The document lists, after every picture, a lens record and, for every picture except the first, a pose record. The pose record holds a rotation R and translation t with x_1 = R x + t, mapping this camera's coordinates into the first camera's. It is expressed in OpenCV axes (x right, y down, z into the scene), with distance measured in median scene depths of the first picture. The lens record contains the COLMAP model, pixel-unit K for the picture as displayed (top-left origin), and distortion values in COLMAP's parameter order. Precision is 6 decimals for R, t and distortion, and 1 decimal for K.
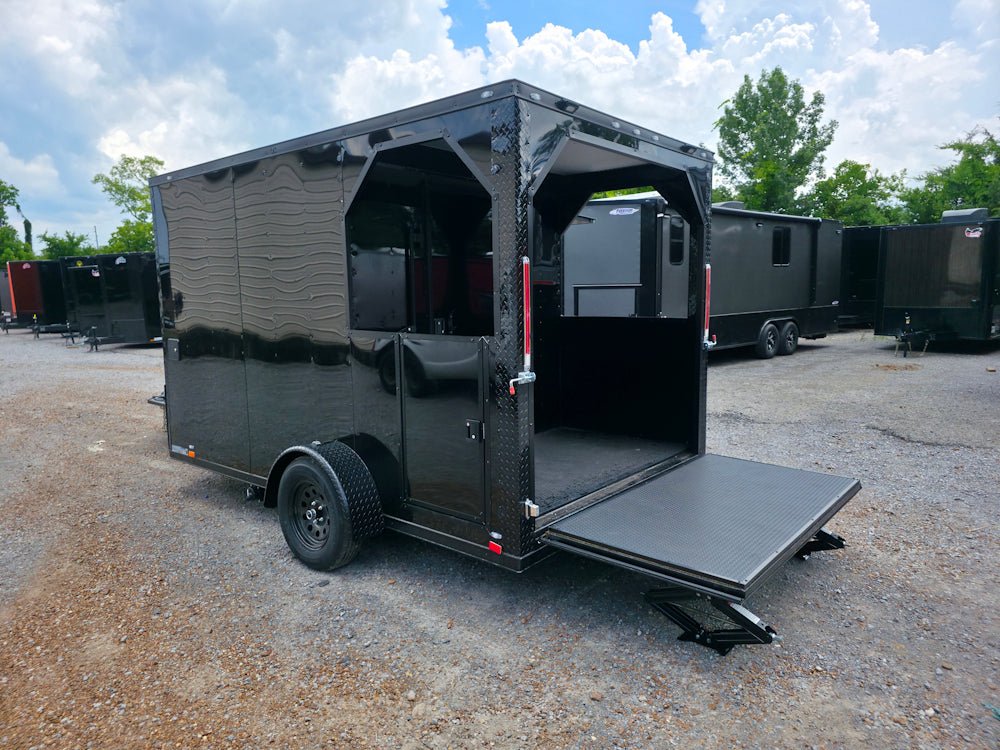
lens RADIAL K [[655.6, 0, 495.9], [0, 655.6, 373.6], [0, 0, 1]] dist [0.043840, -0.035018]
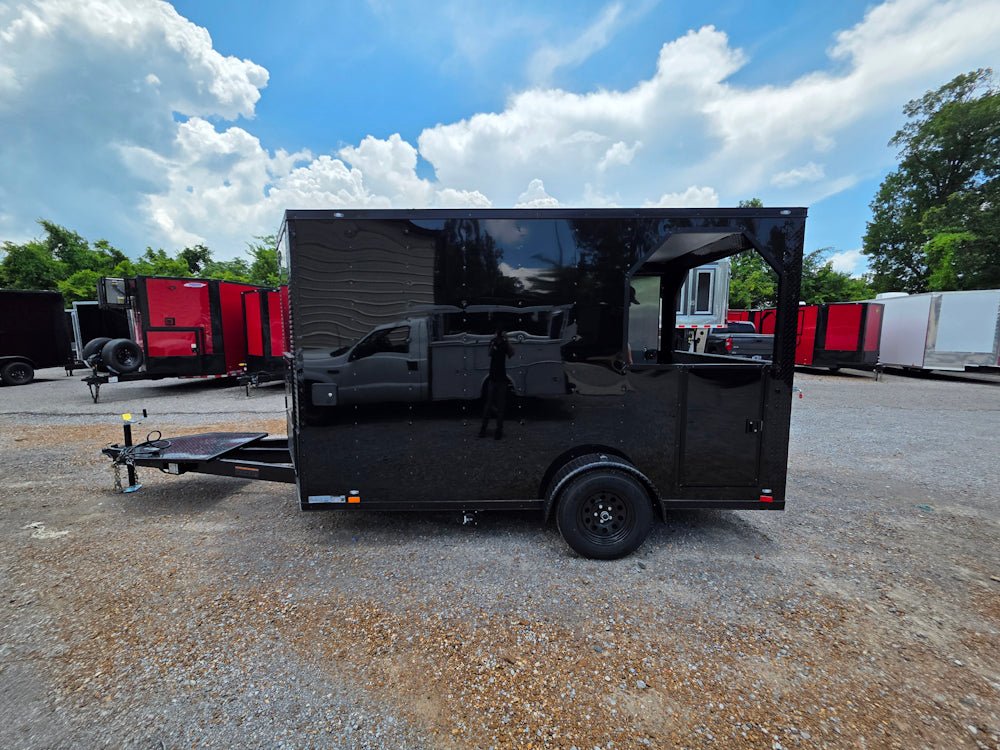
lens RADIAL K [[400.1, 0, 506.4], [0, 400.1, 377.8], [0, 0, 1]] dist [-0.000431, 0.000537]
pose [[0.768243, -0.065616, 0.636786, -0.875882], [0.071508, 0.997304, 0.016494, -0.068170], [-0.636151, 0.032864, 0.770864, 0.534744]]
